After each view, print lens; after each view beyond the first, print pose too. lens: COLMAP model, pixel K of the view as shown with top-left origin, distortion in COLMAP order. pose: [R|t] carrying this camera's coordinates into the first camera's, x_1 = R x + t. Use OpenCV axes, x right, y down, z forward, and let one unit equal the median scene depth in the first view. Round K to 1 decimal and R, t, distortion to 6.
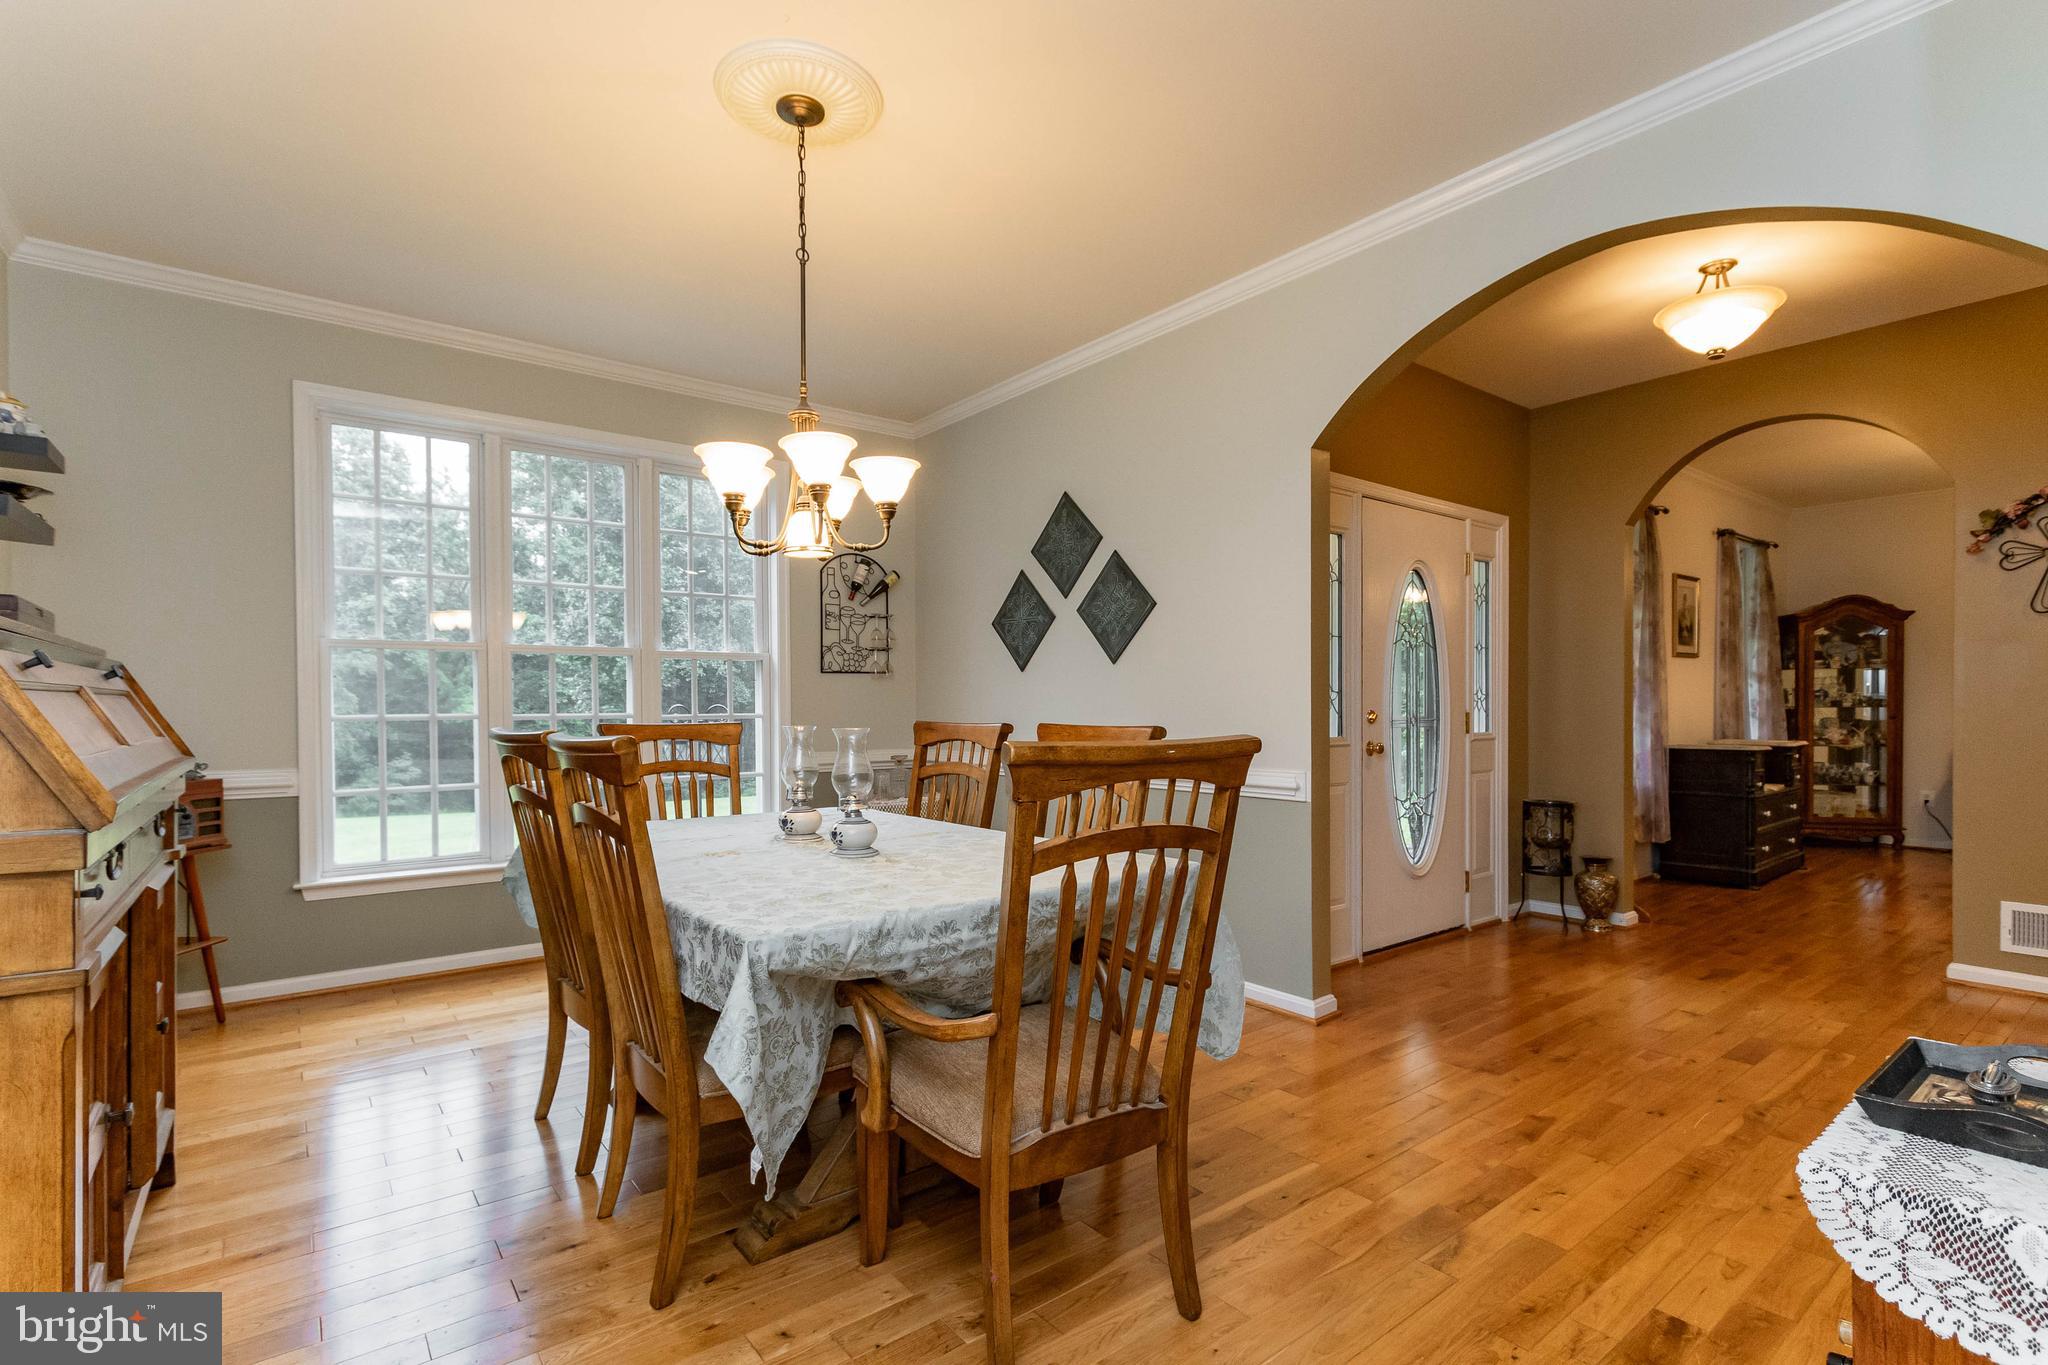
lens RADIAL K [[940.9, 0, 1011.2], [0, 940.9, 698.5], [0, 0, 1]] dist [0.004058, -0.000468]
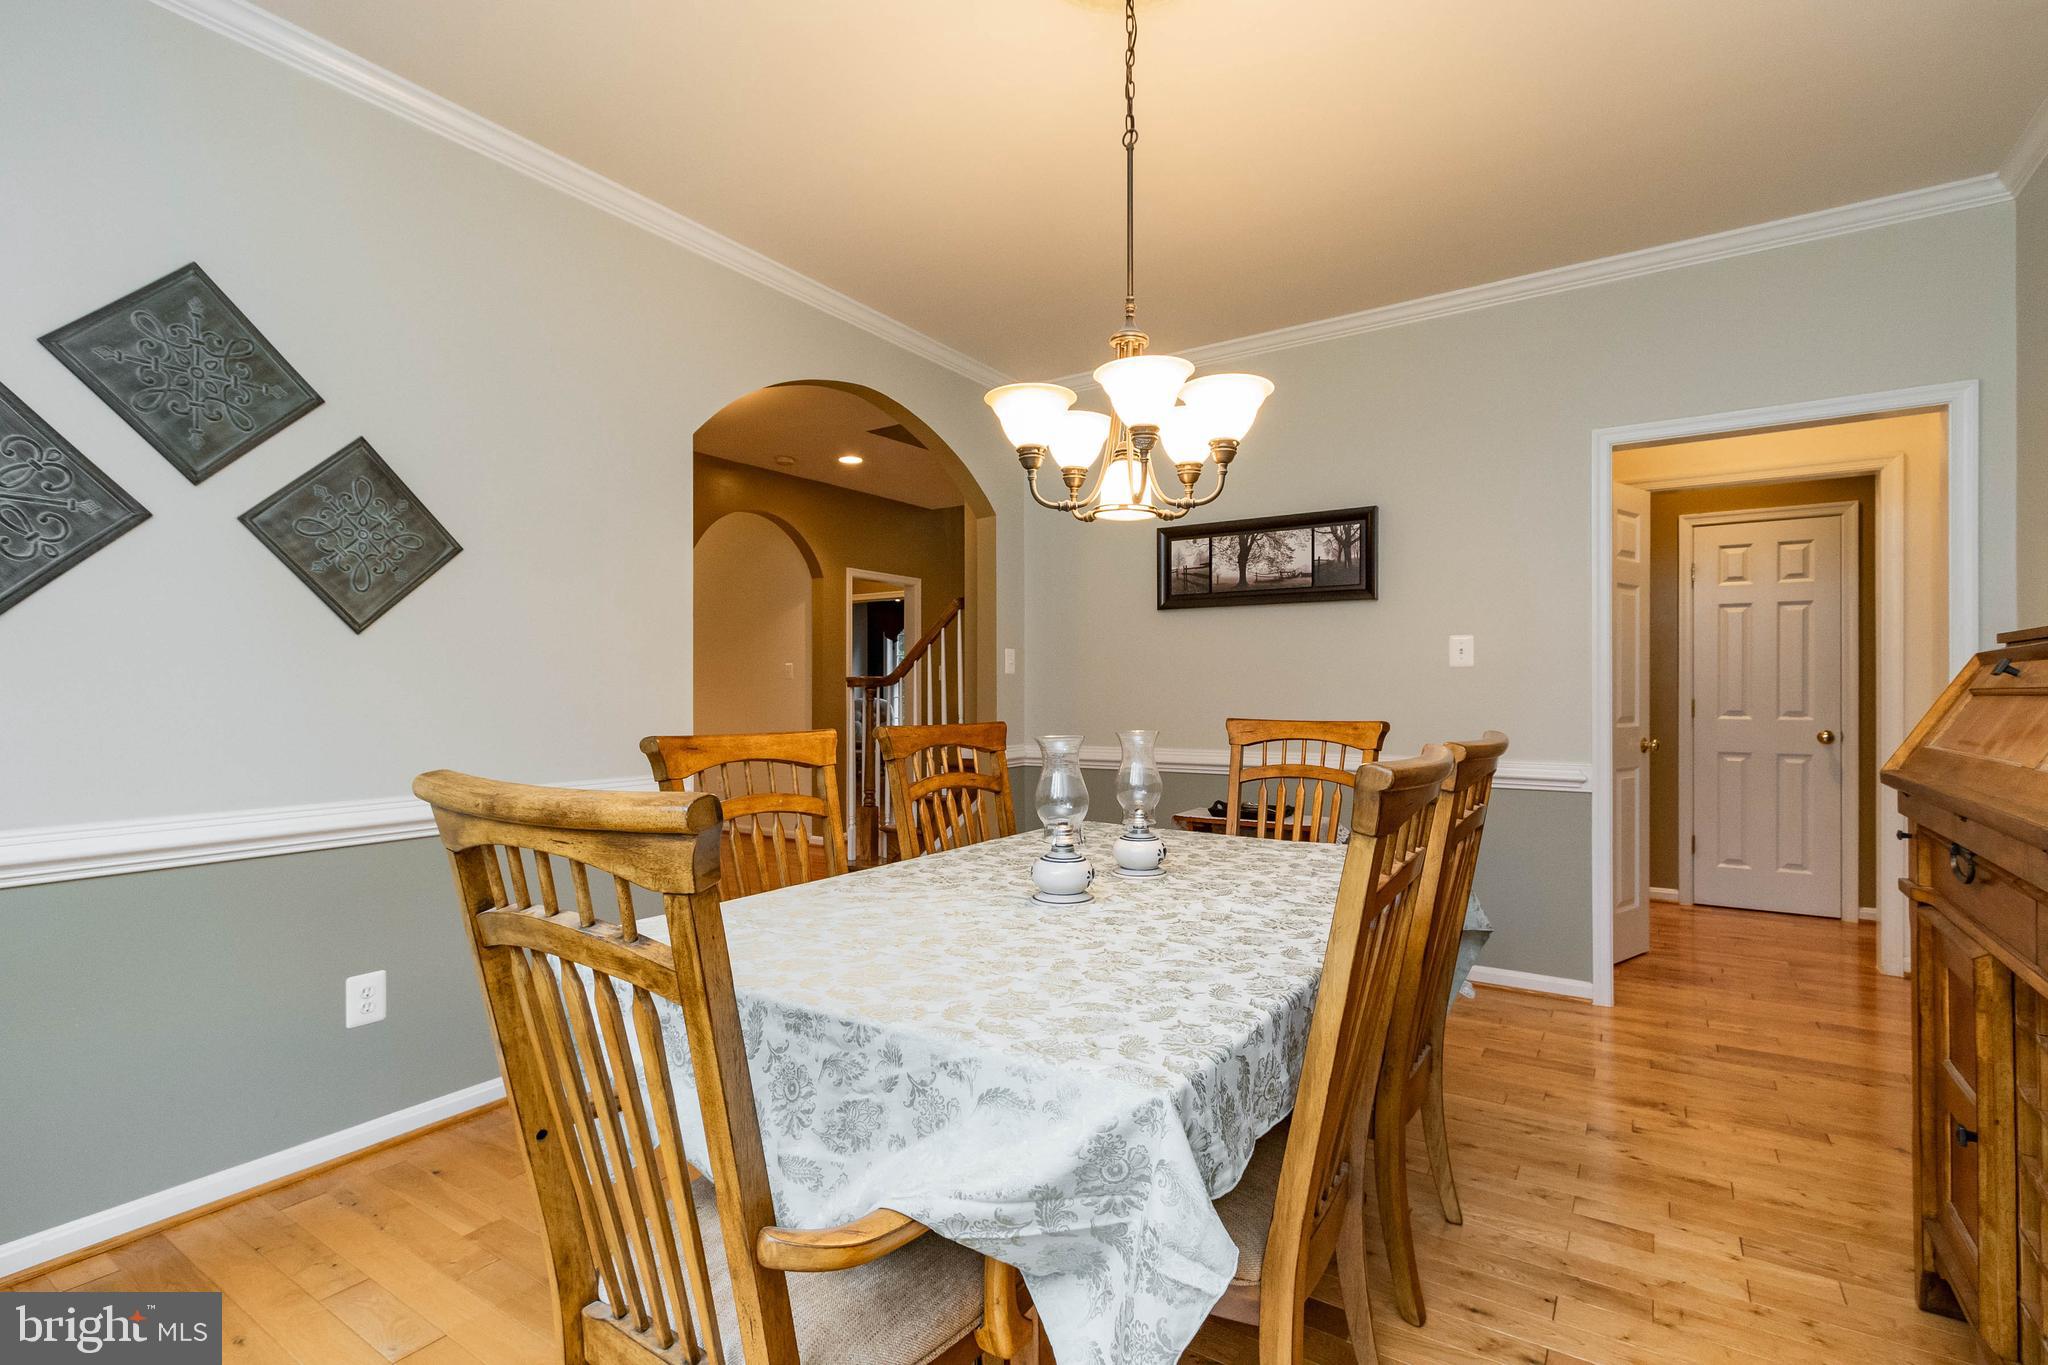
lens RADIAL K [[940.9, 0, 1011.2], [0, 940.9, 698.5], [0, 0, 1]] dist [0.004058, -0.000468]
pose [[-0.320803, -0.004888, 0.947133, -0.325506], [-0.003290, 0.999986, 0.004047, -0.002344], [-0.947140, -0.001817, -0.320815, 0.484796]]
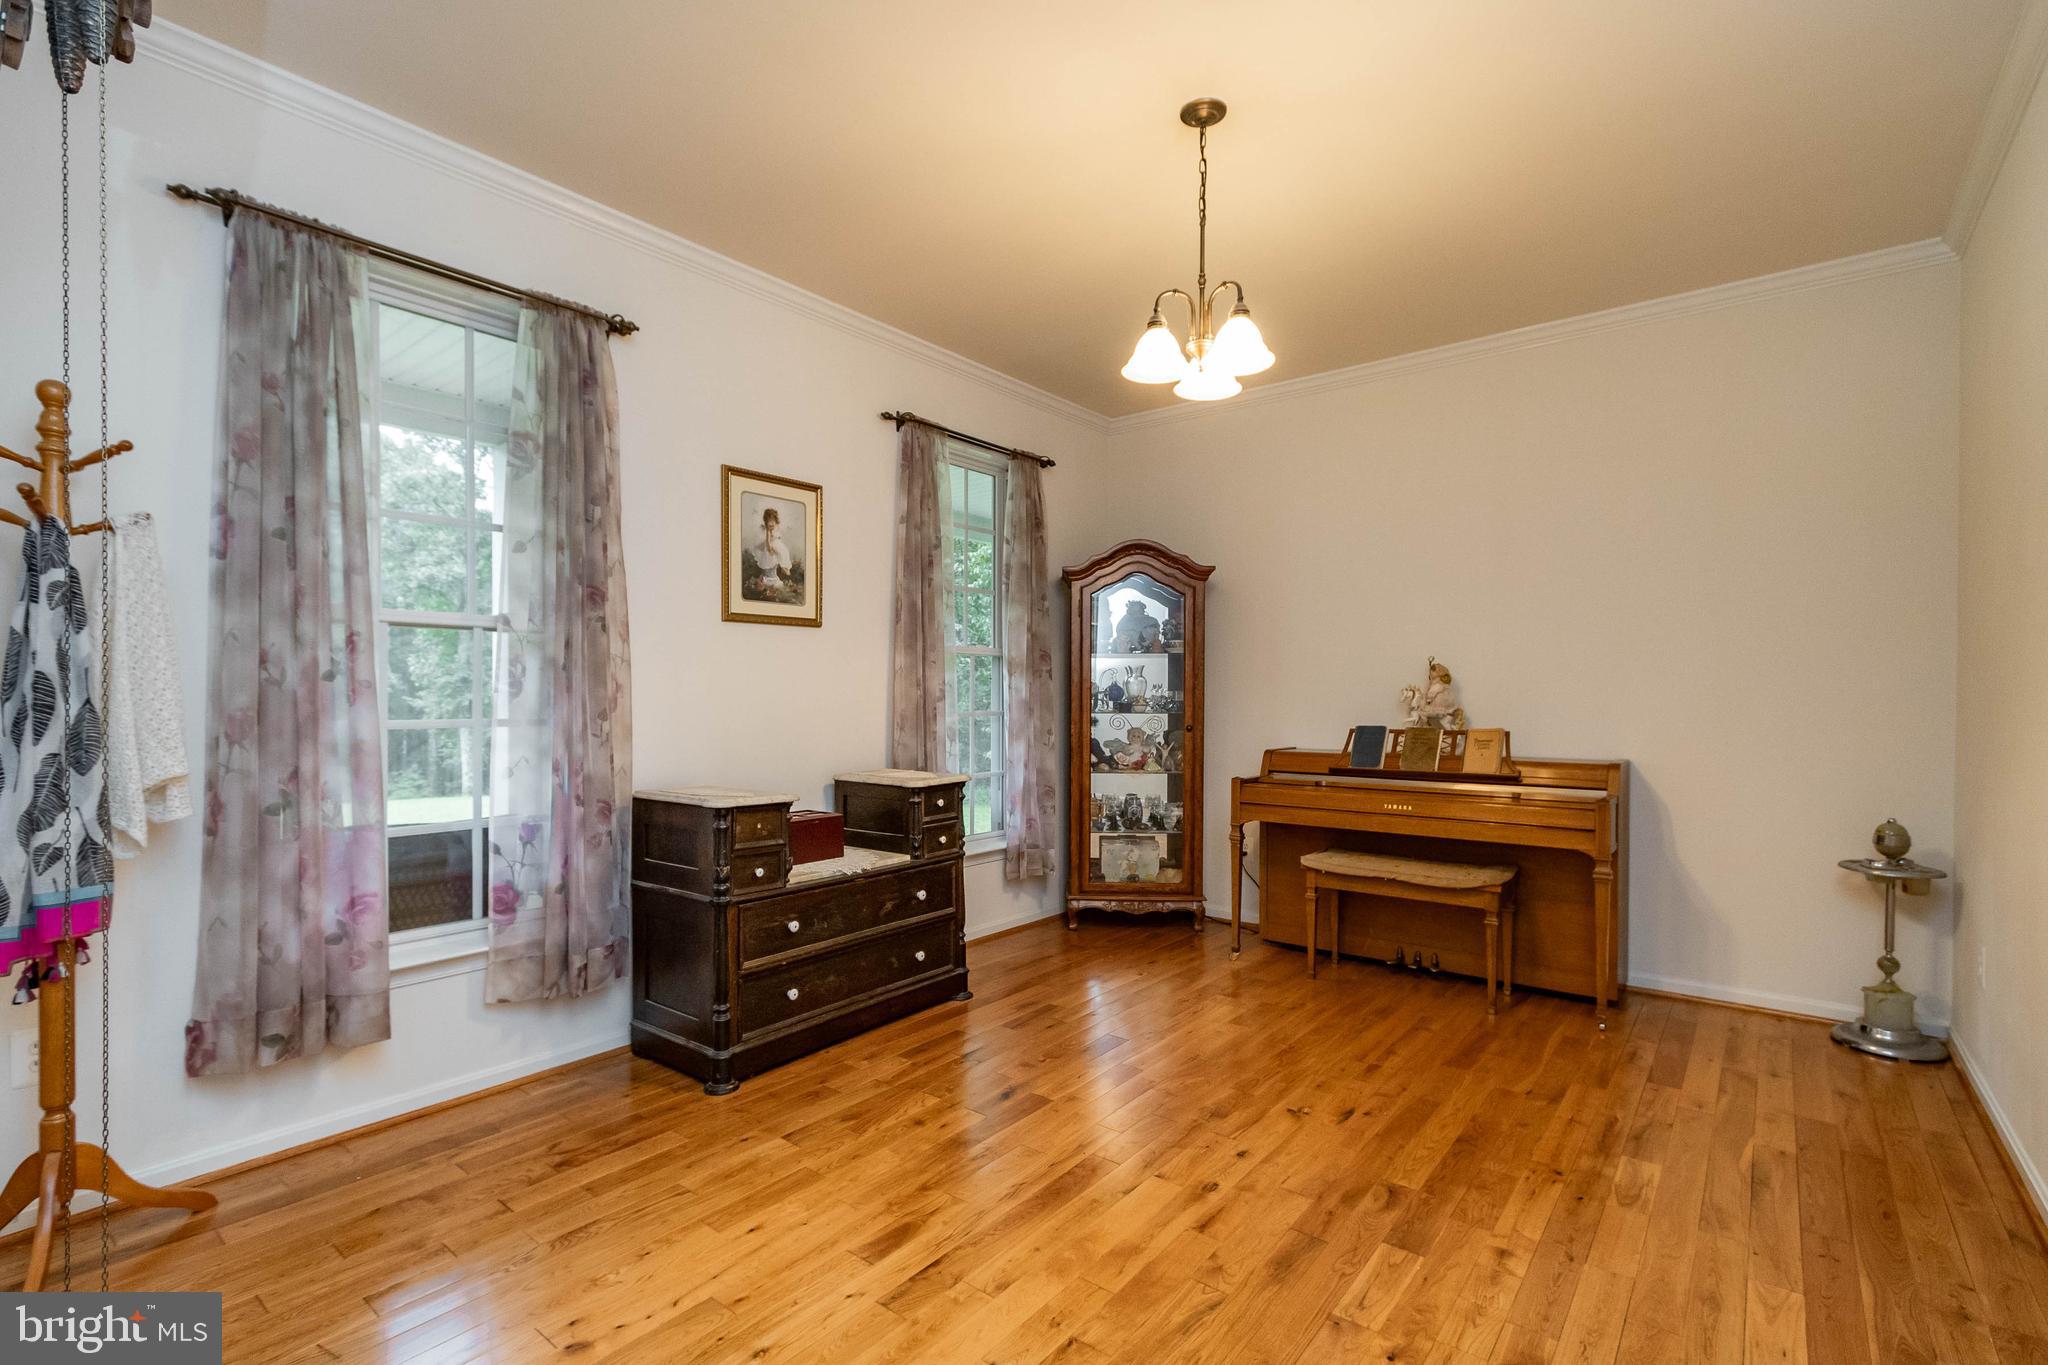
lens RADIAL K [[940.9, 0, 1011.2], [0, 940.9, 698.5], [0, 0, 1]] dist [0.004058, -0.000468]
pose [[0.970900, 0.004913, 0.239437, 0.677940], [-0.005877, 0.999977, 0.003311, -0.002744], [-0.239415, -0.004622, 0.970906, 0.407504]]
